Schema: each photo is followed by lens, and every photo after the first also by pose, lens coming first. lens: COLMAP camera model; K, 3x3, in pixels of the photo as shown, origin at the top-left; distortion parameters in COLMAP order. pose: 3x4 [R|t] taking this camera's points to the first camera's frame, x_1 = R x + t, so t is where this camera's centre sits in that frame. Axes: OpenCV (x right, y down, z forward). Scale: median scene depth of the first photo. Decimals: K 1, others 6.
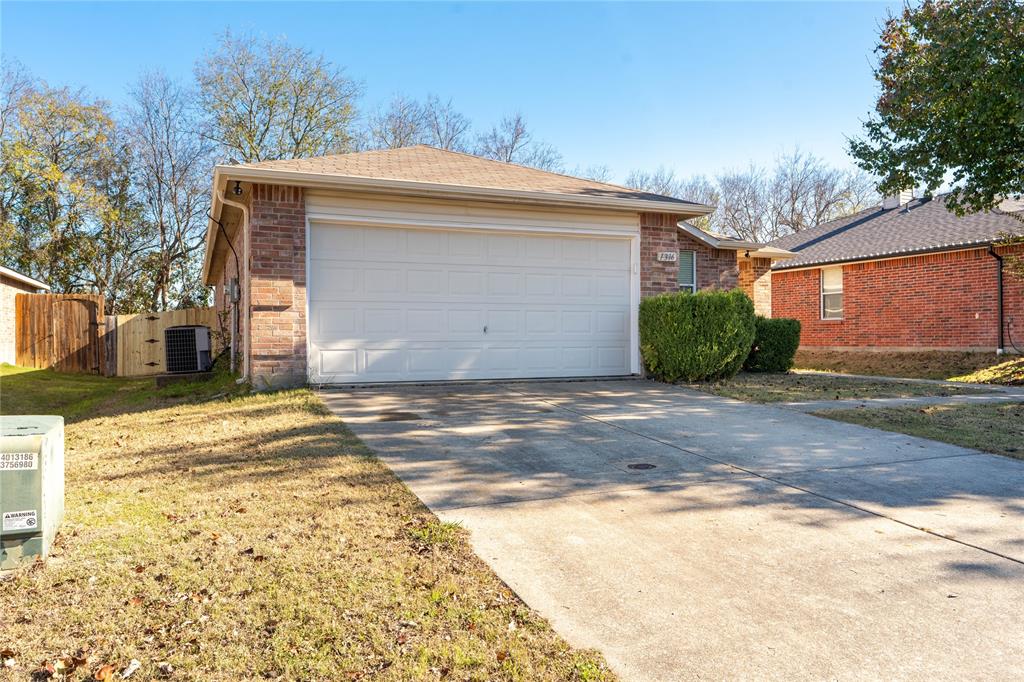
lens RADIAL K [[760.9, 0, 515.1], [0, 760.9, 344.1], [0, 0, 1]] dist [0.001017, 0.001574]
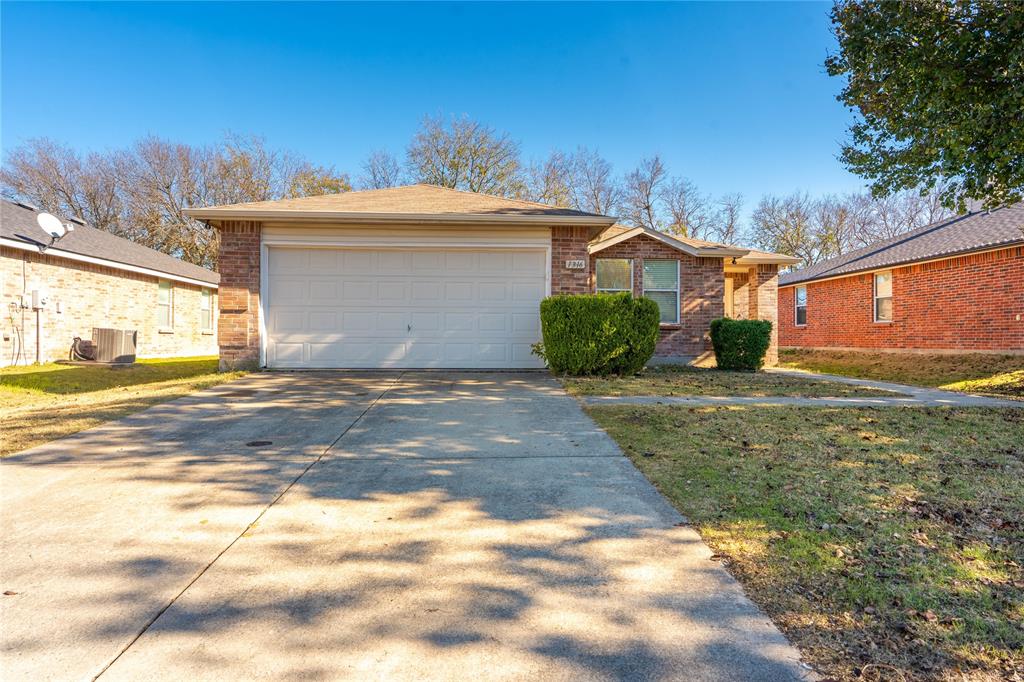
lens RADIAL K [[588.4, 0, 510.8], [0, 588.4, 342.5], [0, 0, 1]] dist [-0.000231, -0.000122]
pose [[0.939353, 0.009761, -0.342813, 0.408034], [-0.010922, 0.999939, -0.001455, 0.003673], [0.342778, 0.005111, 0.939403, 0.145429]]
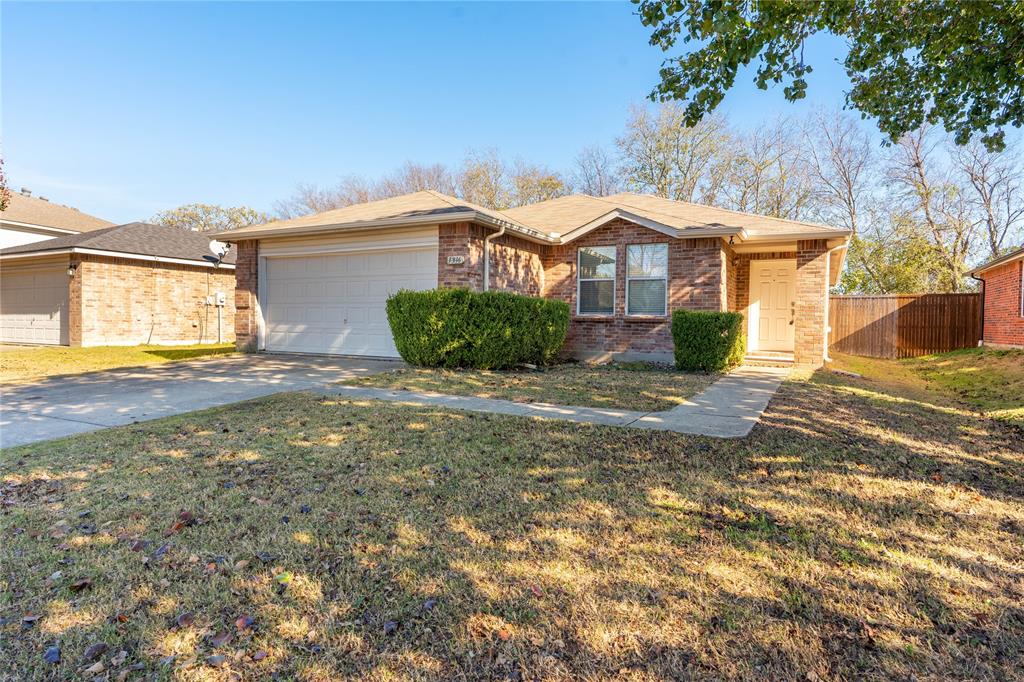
lens RADIAL K [[588.4, 0, 514.5], [0, 588.4, 335.8], [0, 0, 1]] dist [-0.000231, -0.000122]
pose [[0.620643, 0.028855, -0.783562, 0.960089], [-0.022830, 0.999564, 0.018726, -0.017216], [0.783761, 0.006266, 0.621031, 0.509334]]
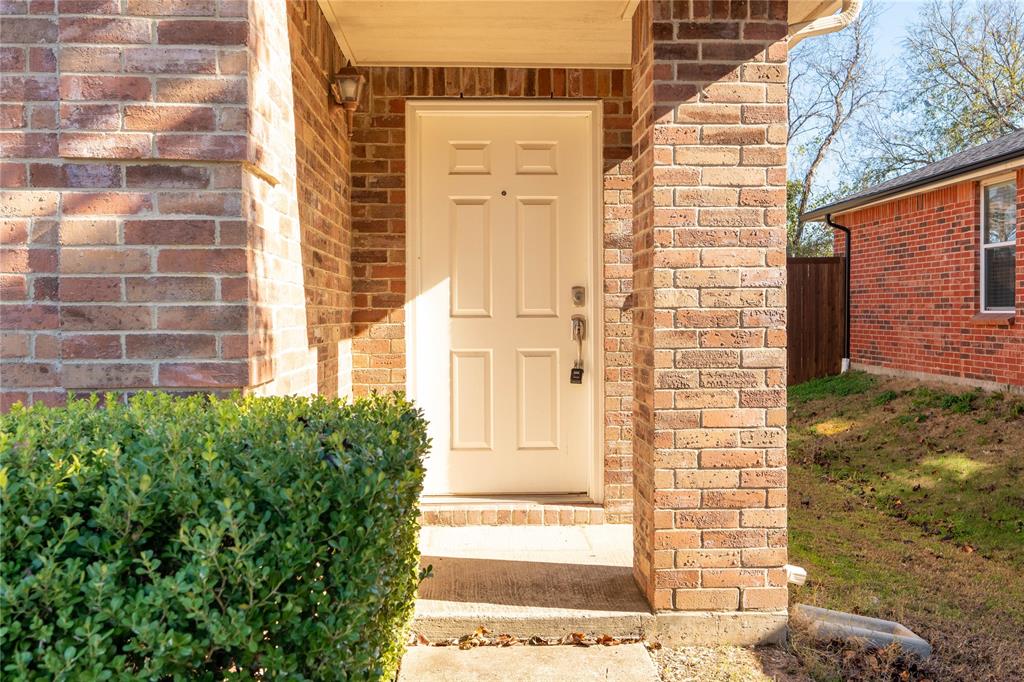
lens RADIAL K [[990.5, 0, 510.4], [0, 990.5, 335.5], [0, 0, 1]] dist [-0.010739, 0.000000]
pose [[0.930417, 0.007976, -0.366417, 0.546998], [-0.000587, 0.999794, 0.020273, -0.059242], [0.366503, -0.018647, 0.930230, 1.188846]]
